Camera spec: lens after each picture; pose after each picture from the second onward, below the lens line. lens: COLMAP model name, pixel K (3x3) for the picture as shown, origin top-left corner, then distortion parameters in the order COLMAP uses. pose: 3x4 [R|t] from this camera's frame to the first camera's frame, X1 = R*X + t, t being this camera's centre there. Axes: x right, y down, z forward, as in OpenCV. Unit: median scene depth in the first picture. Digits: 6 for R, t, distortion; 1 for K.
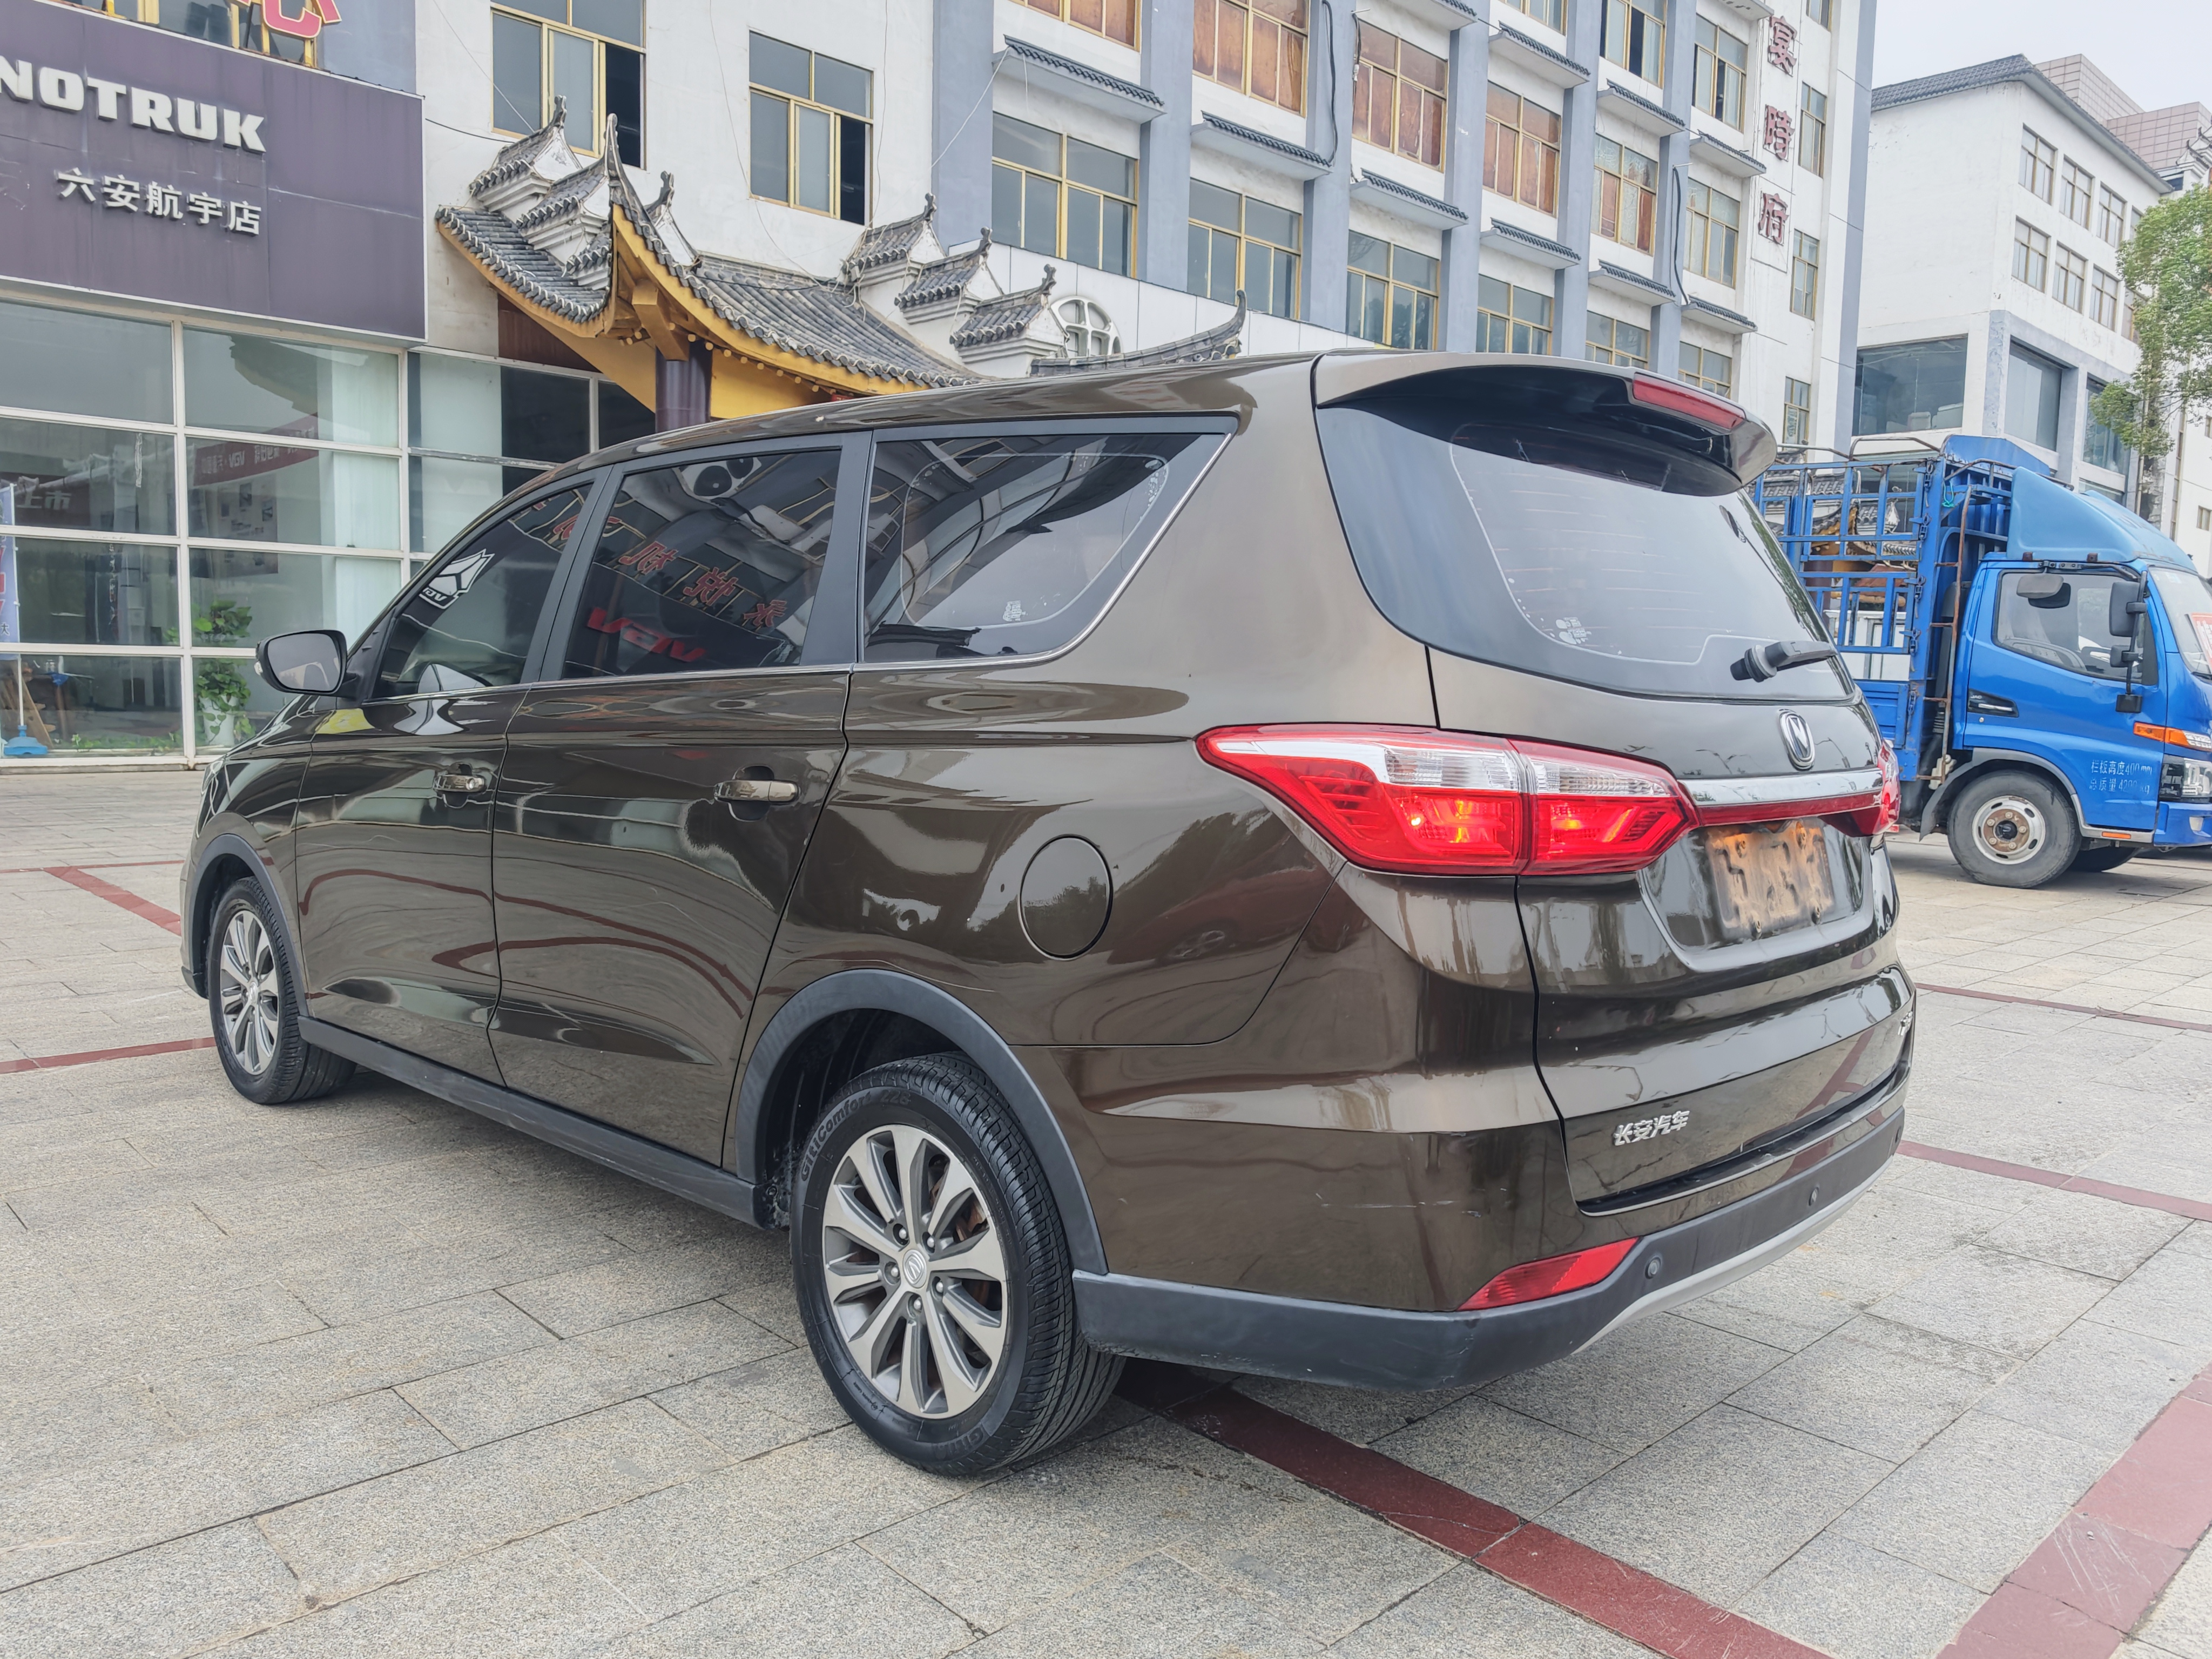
lens RADIAL K [[1630.5, 0, 1118.6], [0, 1630.5, 830.6], [0, 0, 1]] dist [0.000933, -0.011473]
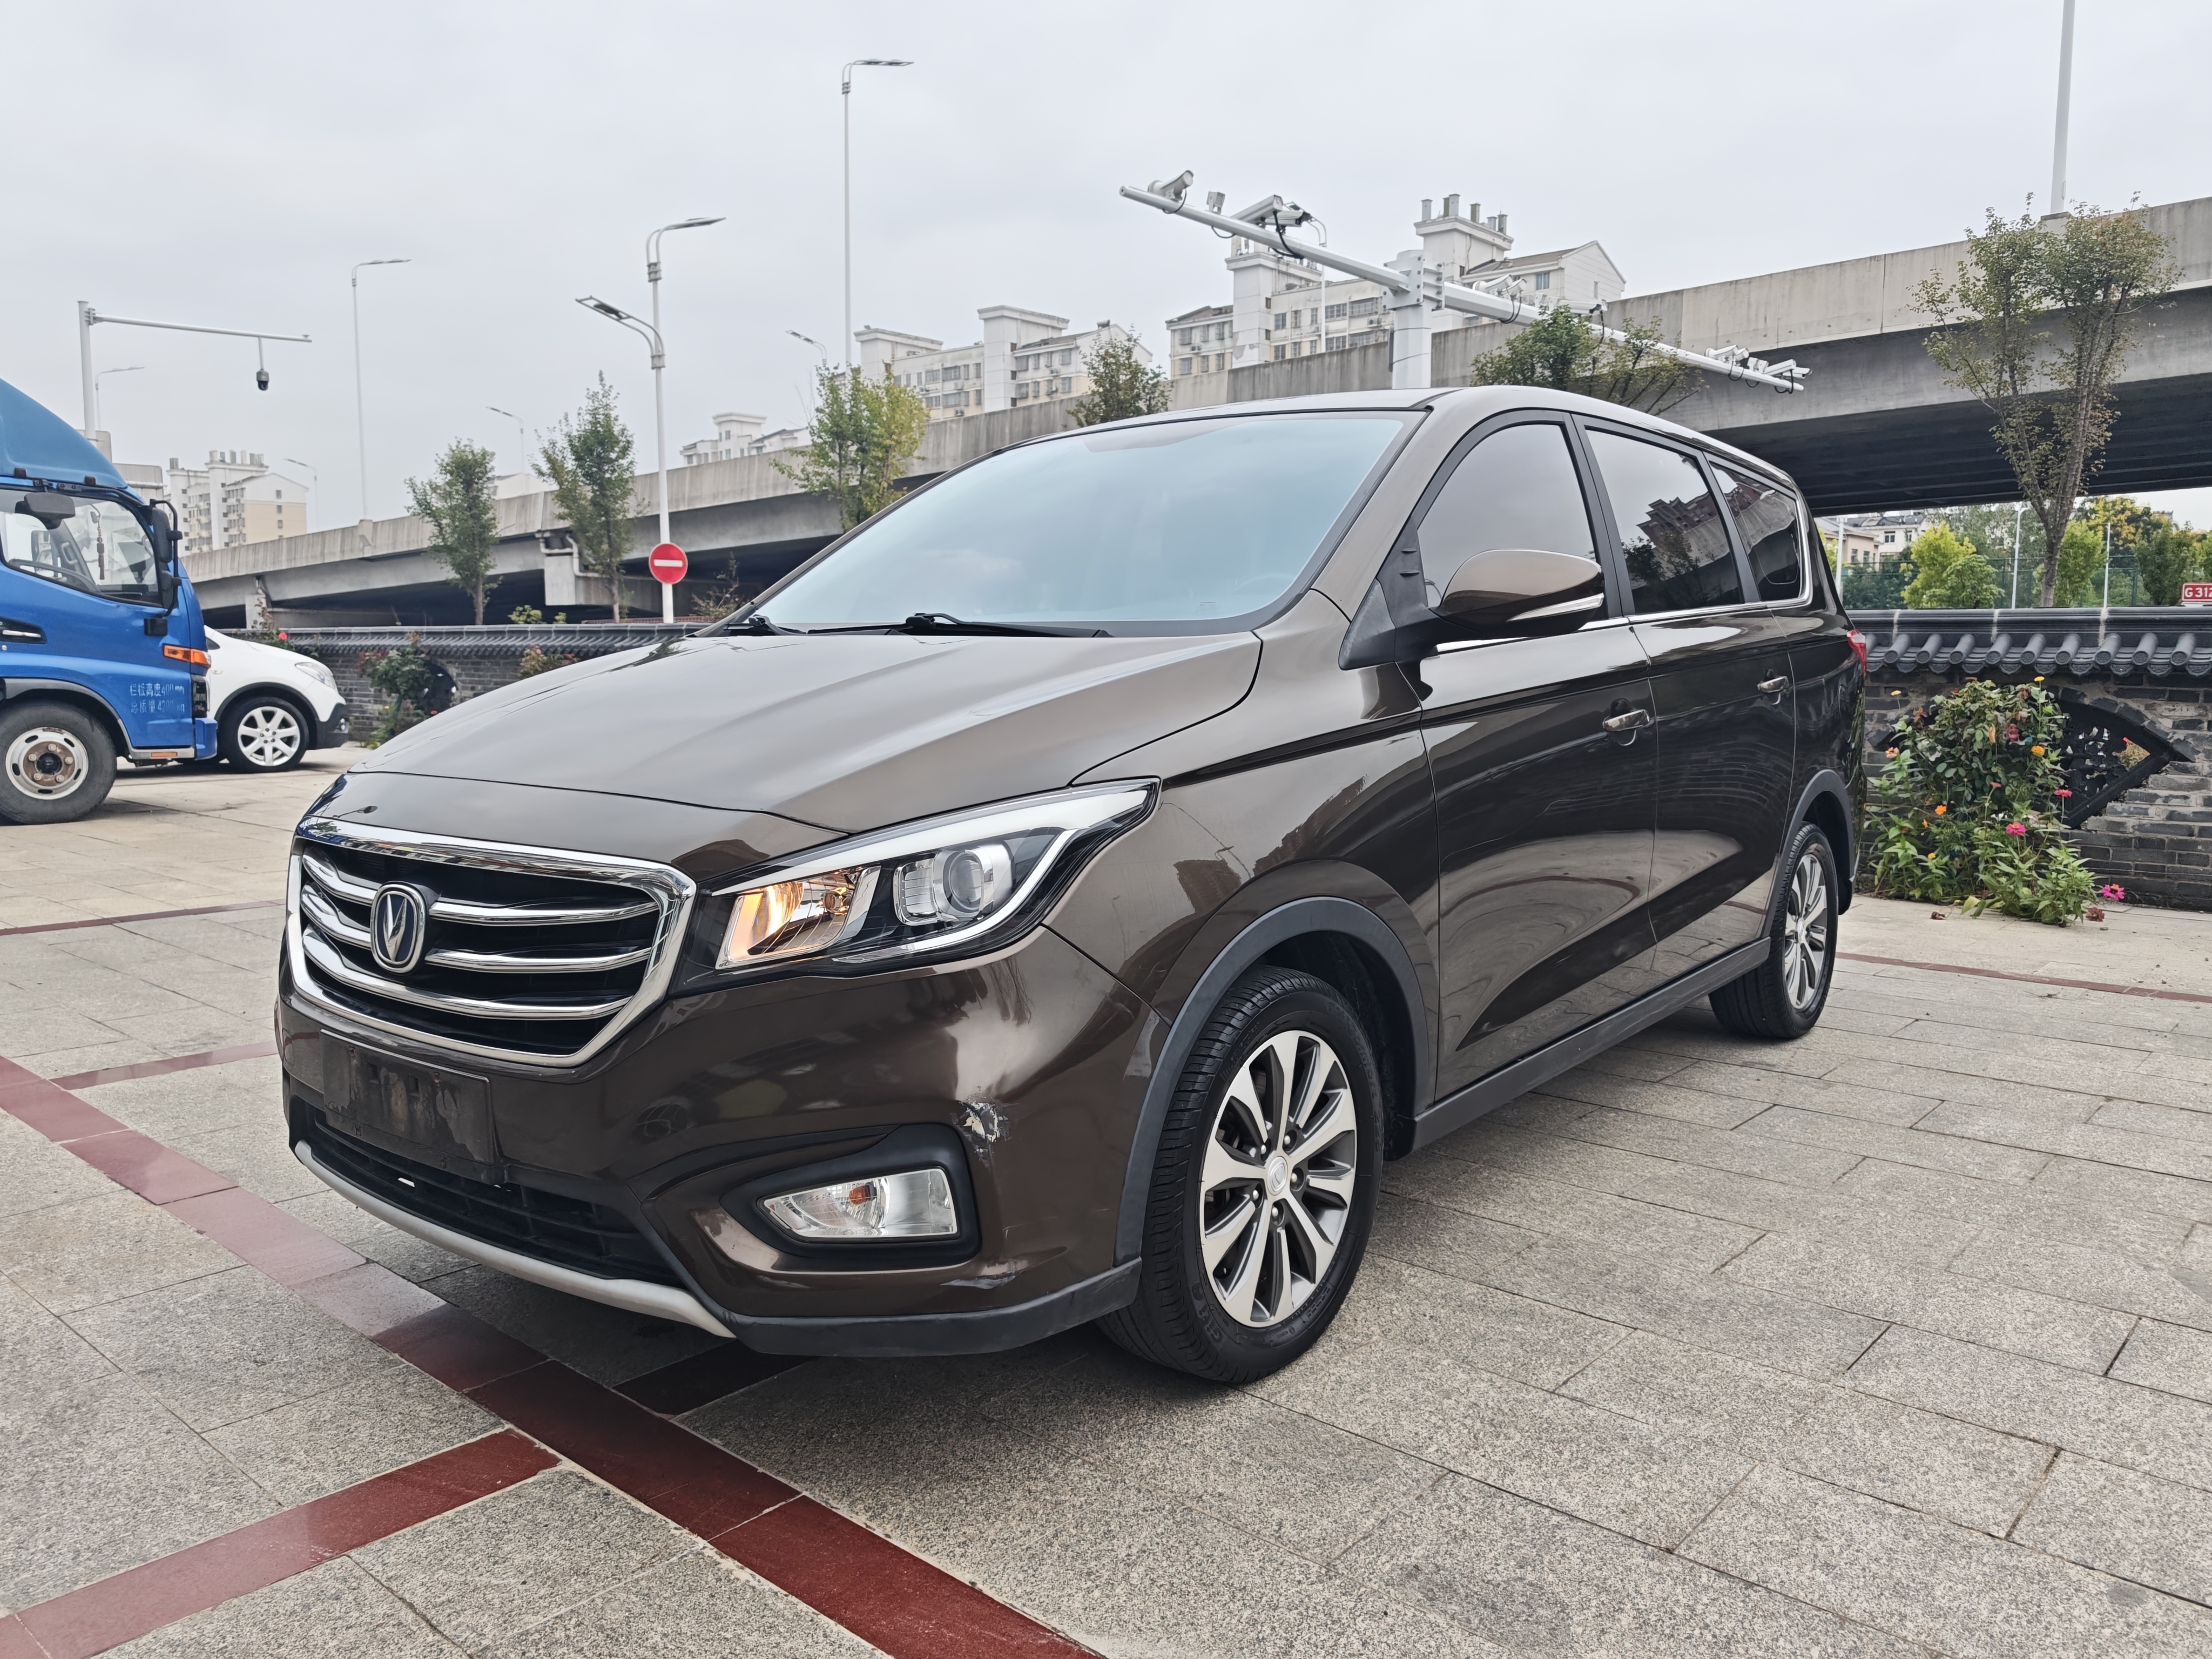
lens RADIAL K [[1630.5, 0, 1114.0], [0, 1630.5, 815.4], [0, 0, 1]] dist [0.000933, -0.011473]
pose [[-0.094977, -0.128712, 0.987123, -0.469764], [0.089554, 0.986481, 0.137245, -0.046439], [-0.991443, 0.101436, -0.082166, 0.481752]]
